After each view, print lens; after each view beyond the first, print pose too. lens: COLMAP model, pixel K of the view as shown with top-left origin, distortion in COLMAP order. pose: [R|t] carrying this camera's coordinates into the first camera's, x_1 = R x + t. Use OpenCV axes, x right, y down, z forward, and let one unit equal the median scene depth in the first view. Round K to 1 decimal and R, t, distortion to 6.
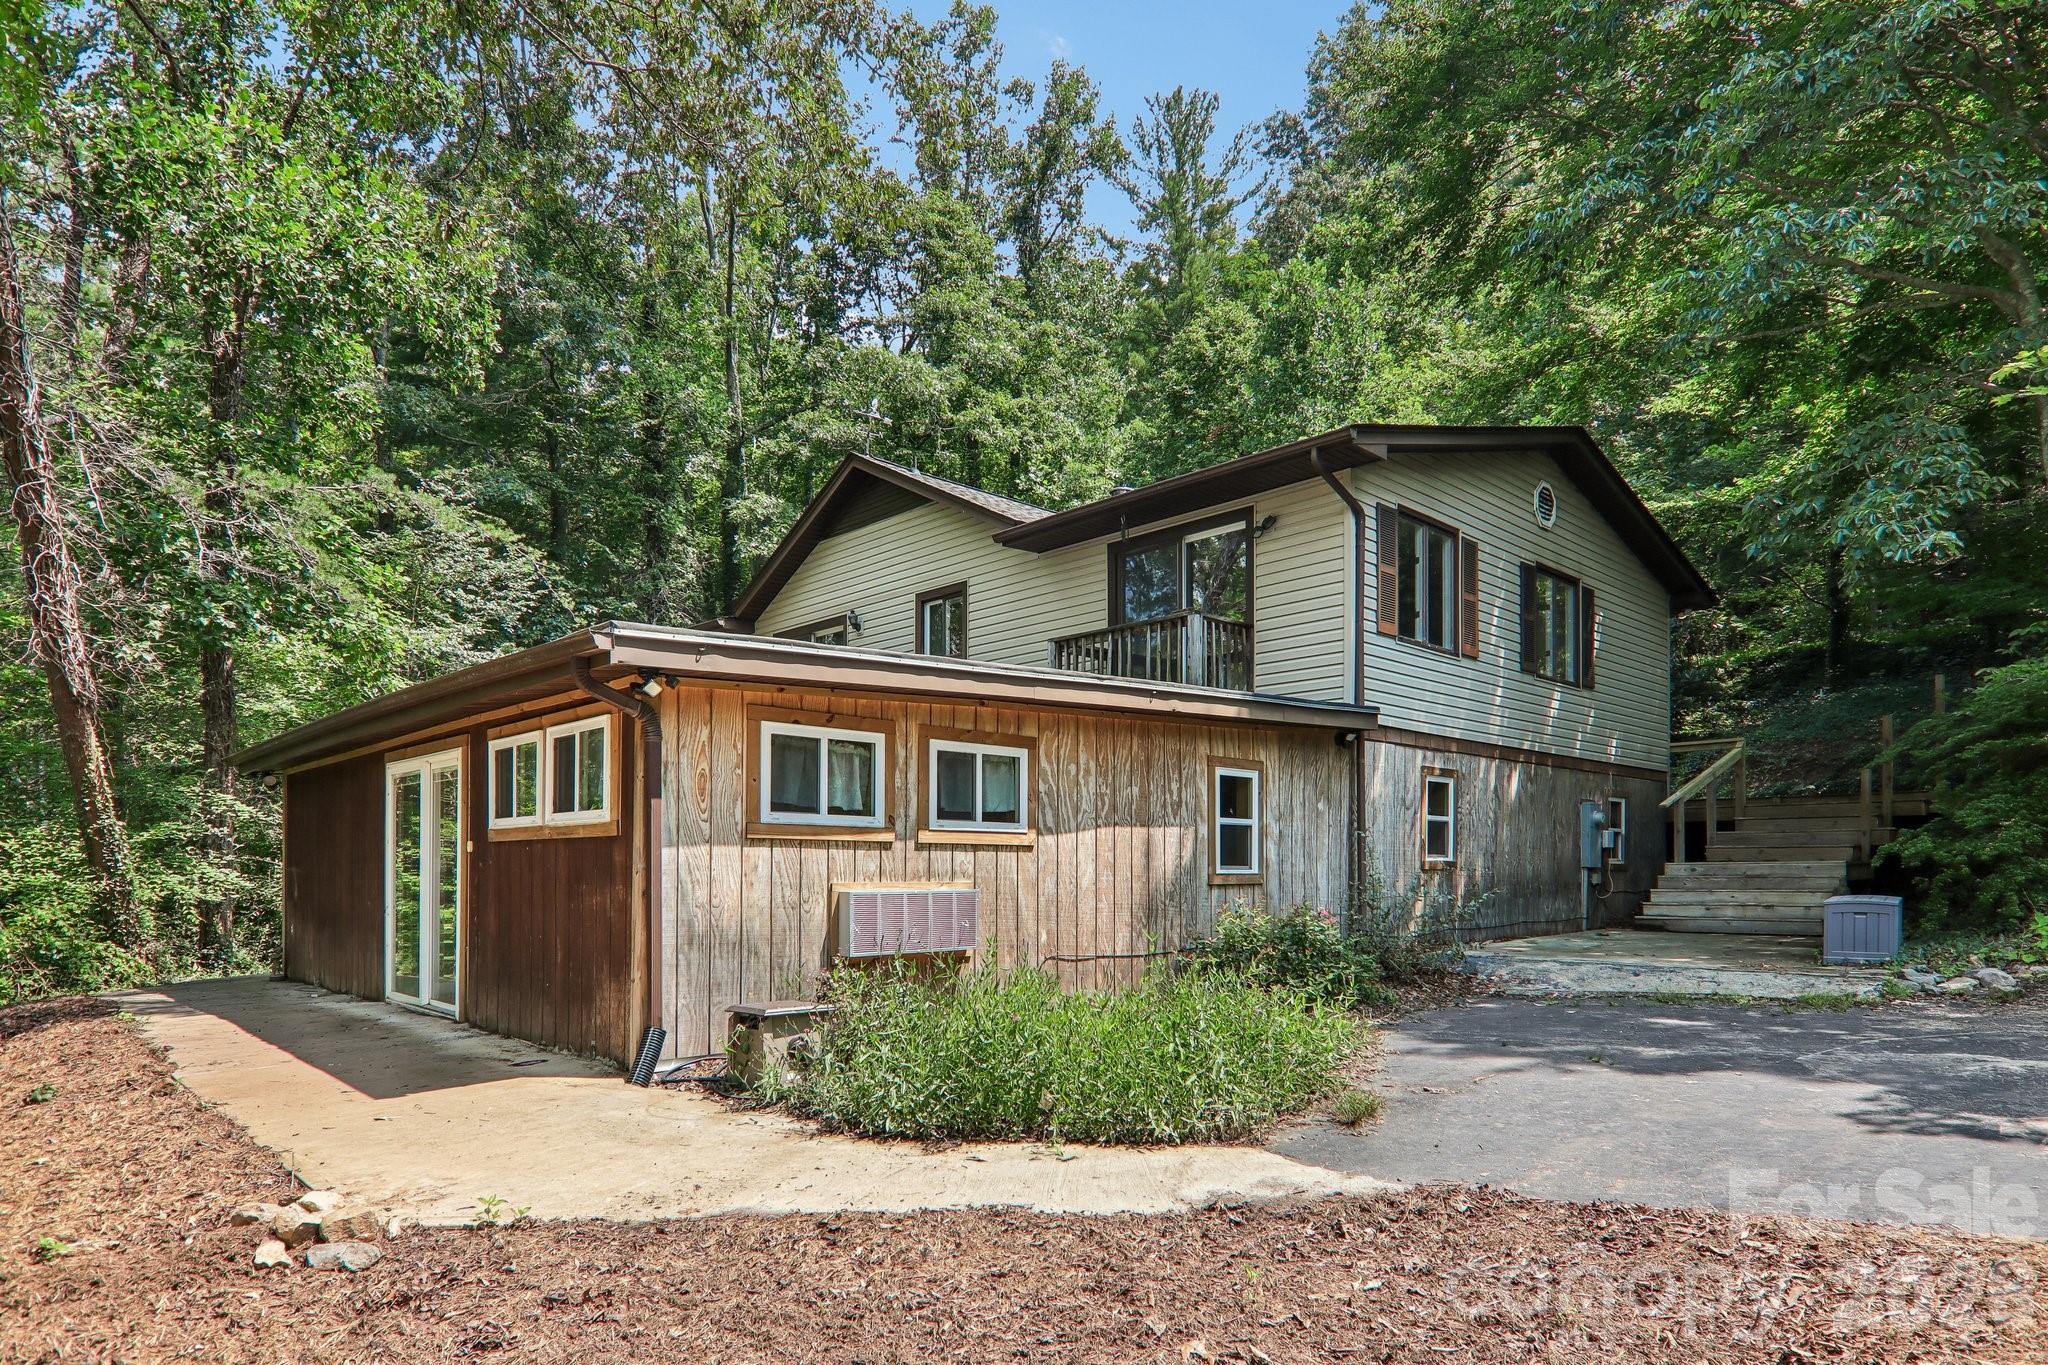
lens RADIAL K [[1145.4, 0, 1025.5], [0, 1145.4, 695.0], [0, 0, 1]] dist [0.001029, -0.000943]
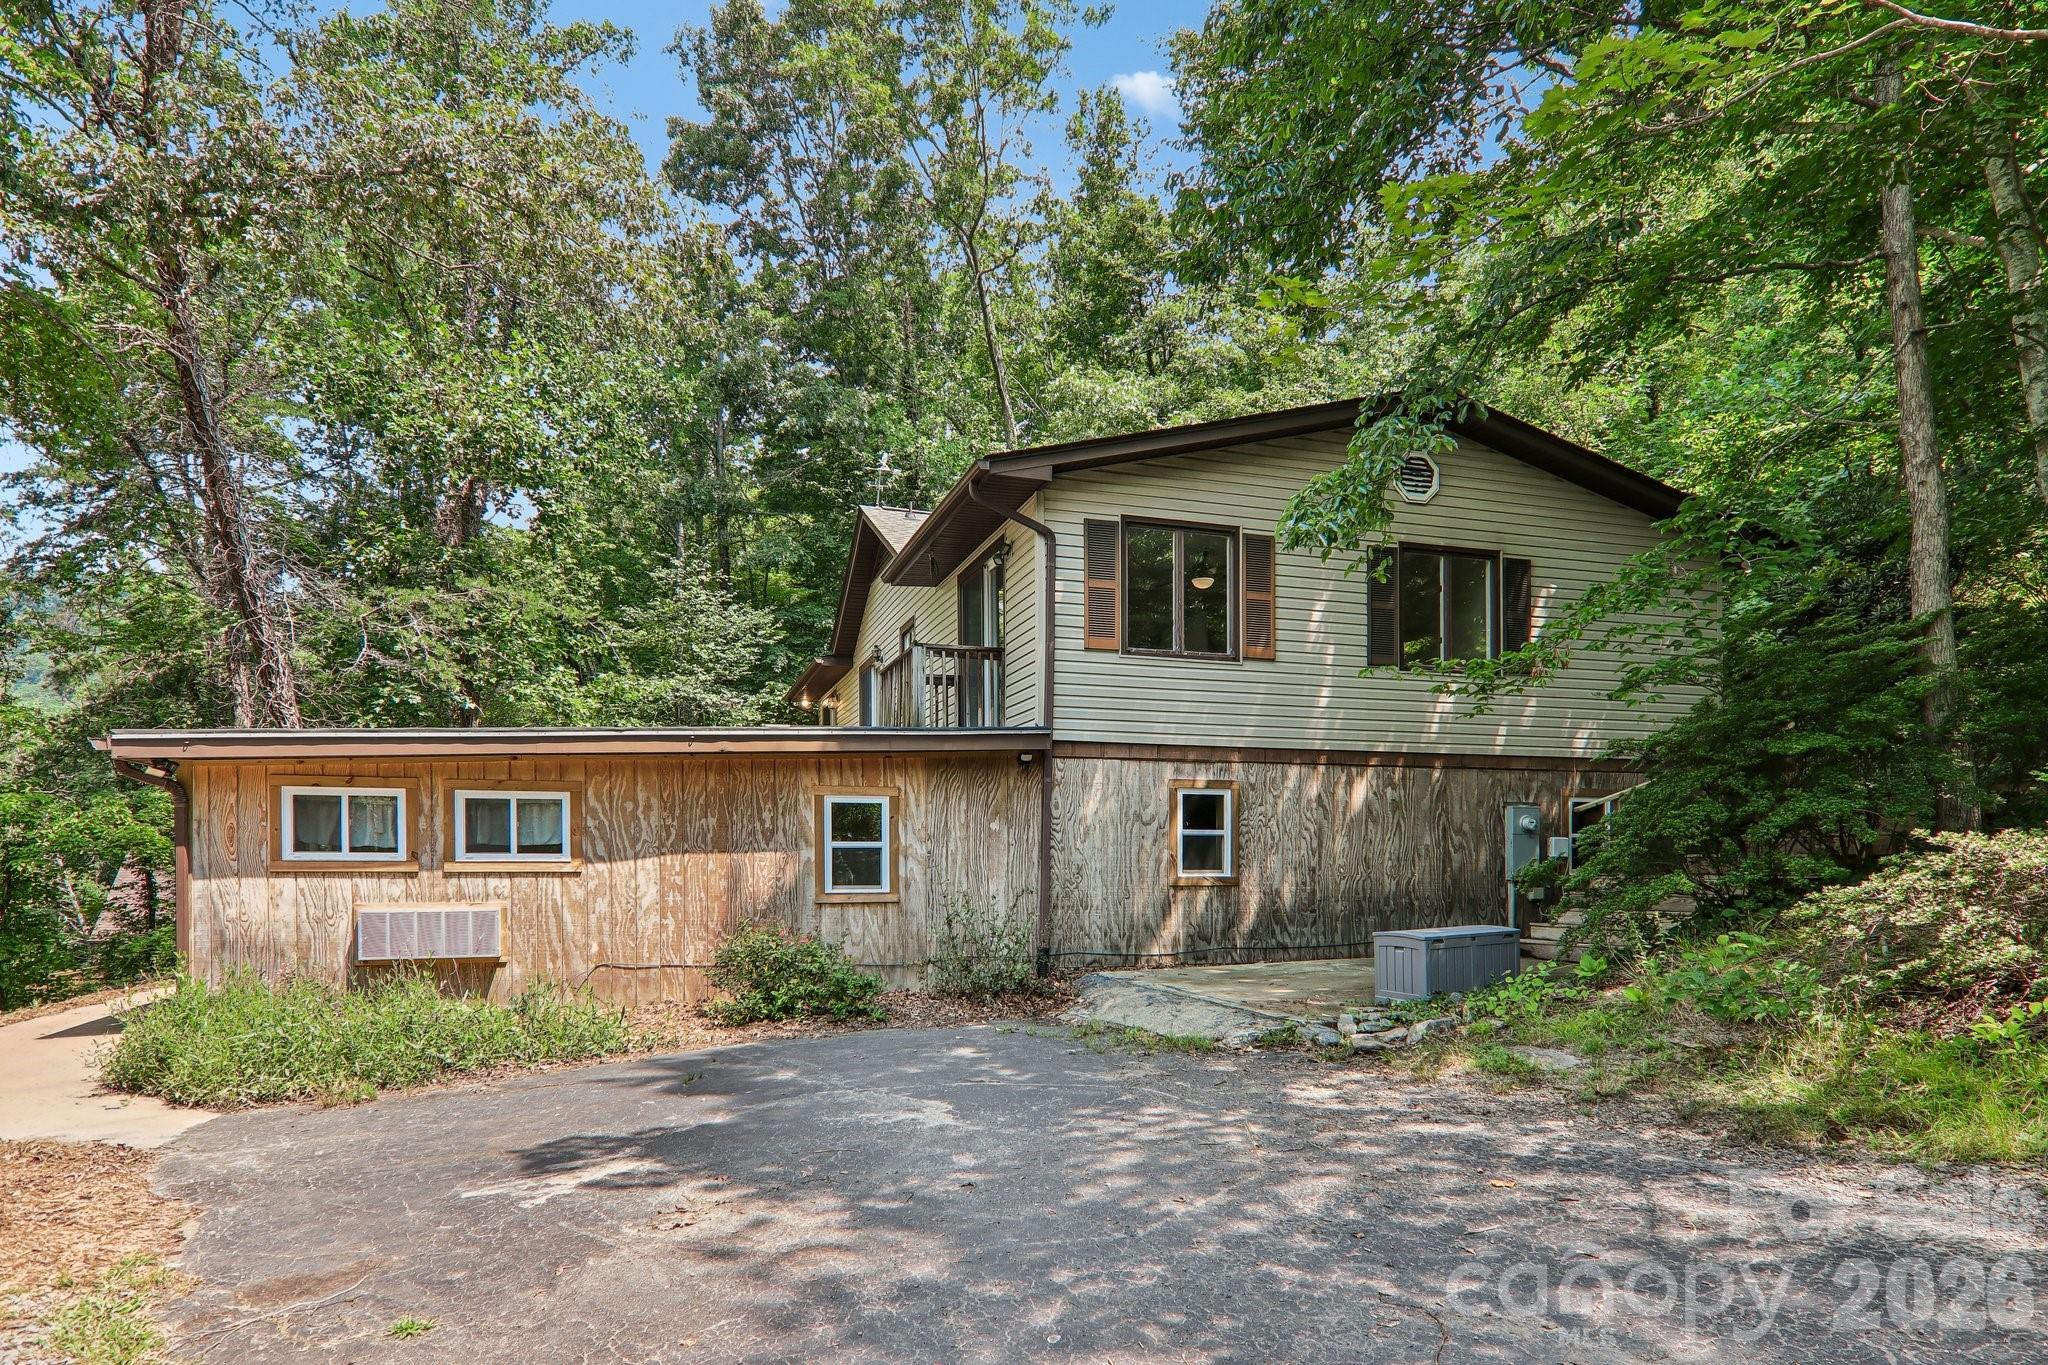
lens RADIAL K [[1157.3, 0, 1023.2], [0, 1157.3, 682.3], [0, 0, 1]] dist [-0.001581, 0.001512]
pose [[0.910994, -0.065640, -0.407162, 0.889147], [0.064238, 0.997788, -0.017130, -0.015937], [0.407385, -0.010550, 0.913196, 0.075040]]
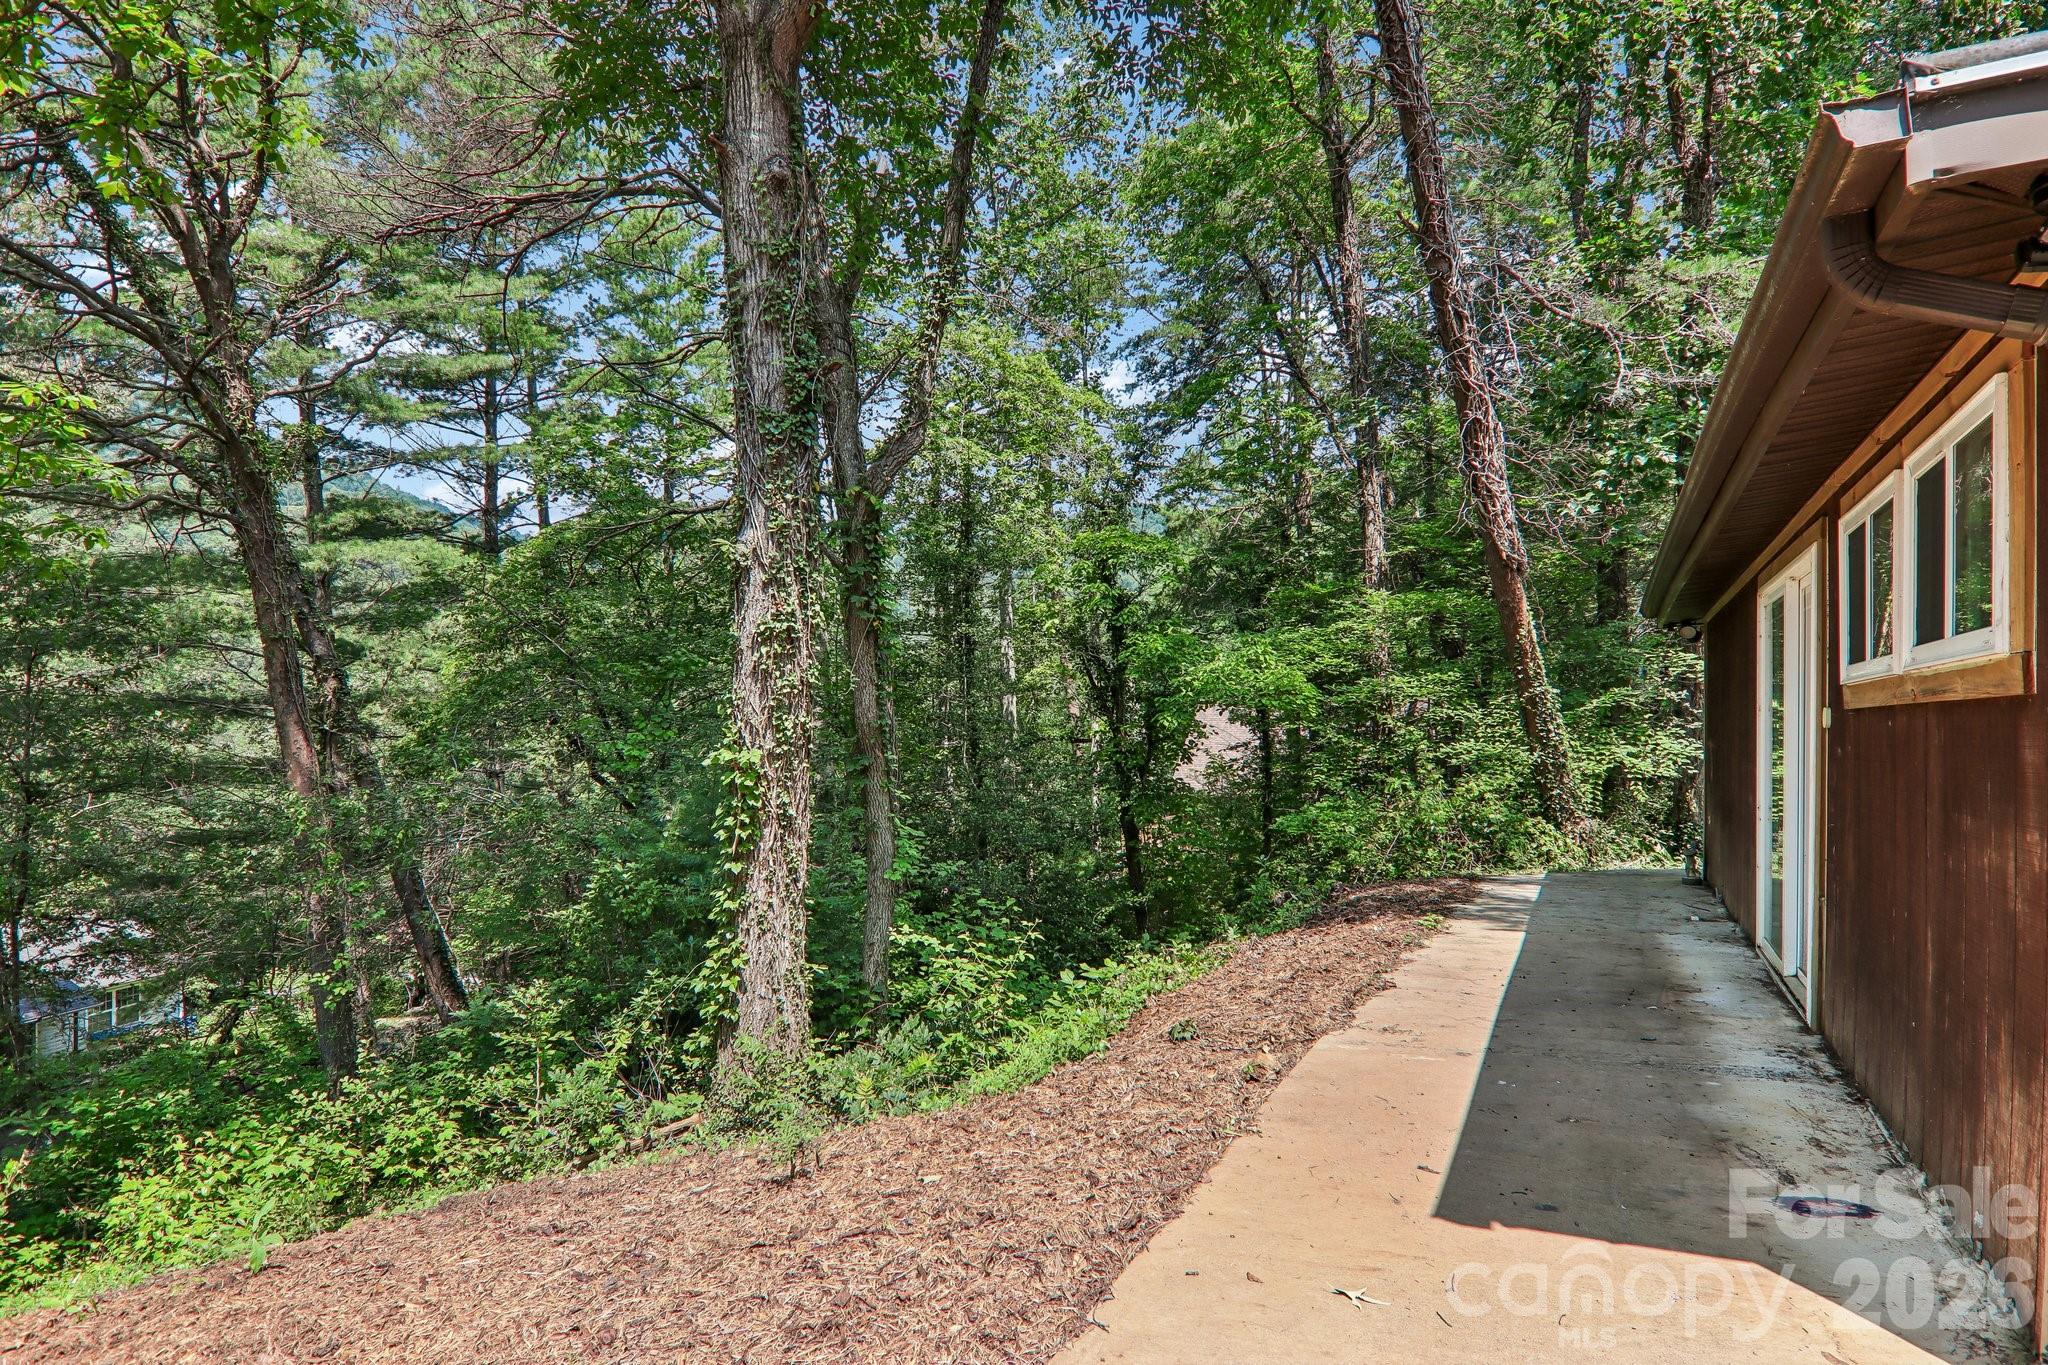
lens RADIAL K [[1145.4, 0, 1038.3], [0, 1145.4, 746.4], [0, 0, 1]] dist [0.001029, -0.000943]
pose [[0.342095, 0.017168, -0.939509, -0.087320], [0.137255, 0.988196, 0.068035, 0.051181], [0.929587, -0.152227, 0.335701, 0.416950]]
